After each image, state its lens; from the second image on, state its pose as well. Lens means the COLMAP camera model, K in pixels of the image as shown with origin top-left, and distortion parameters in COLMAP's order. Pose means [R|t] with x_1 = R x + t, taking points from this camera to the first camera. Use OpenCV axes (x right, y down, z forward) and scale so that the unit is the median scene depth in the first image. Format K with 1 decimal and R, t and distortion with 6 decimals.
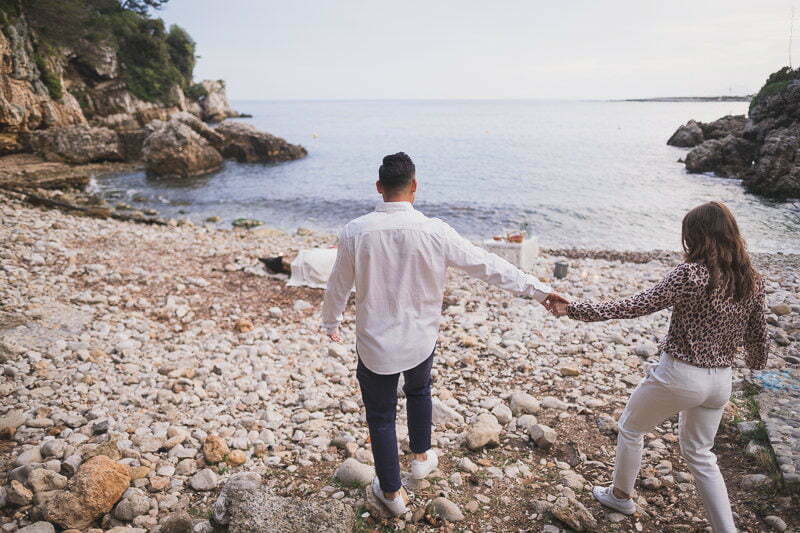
lens RADIAL K [[567.3, 0, 399.4], [0, 567.3, 265.4], [0, 0, 1]] dist [-0.006933, 0.002077]
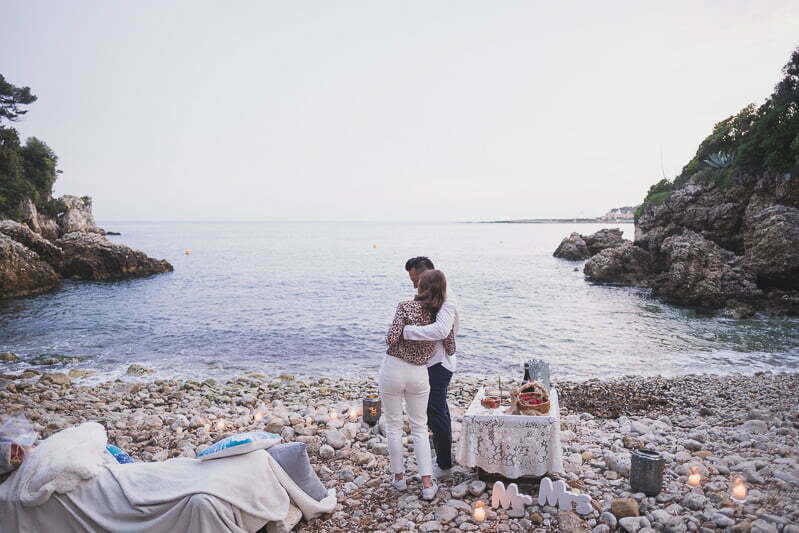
lens RADIAL K [[566.6, 0, 398.1], [0, 566.6, 266.1], [0, 0, 1]] dist [-0.006933, 0.002077]
pose [[0.980197, -0.012649, 0.197620, 0.002936], [0.052839, 0.978481, -0.199455, -0.013971], [-0.190845, 0.205948, 0.959773, 0.116443]]
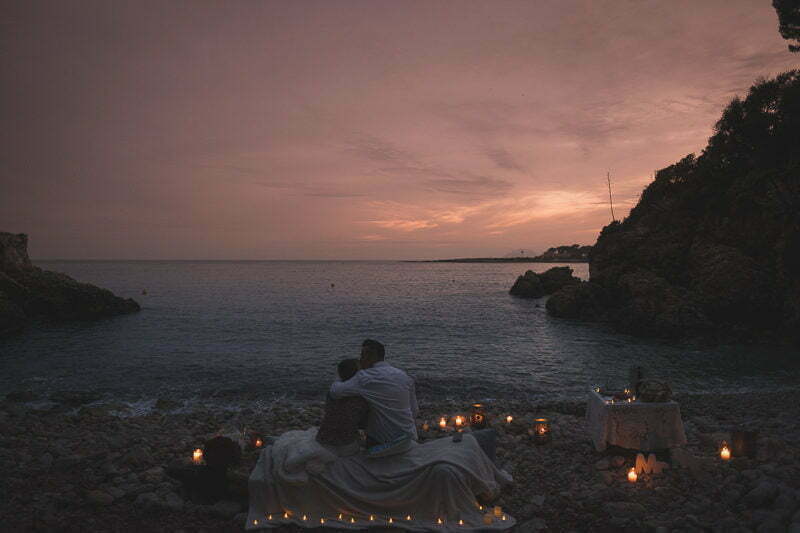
lens RADIAL K [[567.3, 0, 399.9], [0, 567.3, 265.8], [0, 0, 1]] dist [-0.006933, 0.002077]
pose [[0.954651, 0.000792, 0.297727, -0.045889], [0.080193, 0.962355, -0.259696, -0.008836], [-0.286725, 0.271795, 0.918649, 0.101695]]
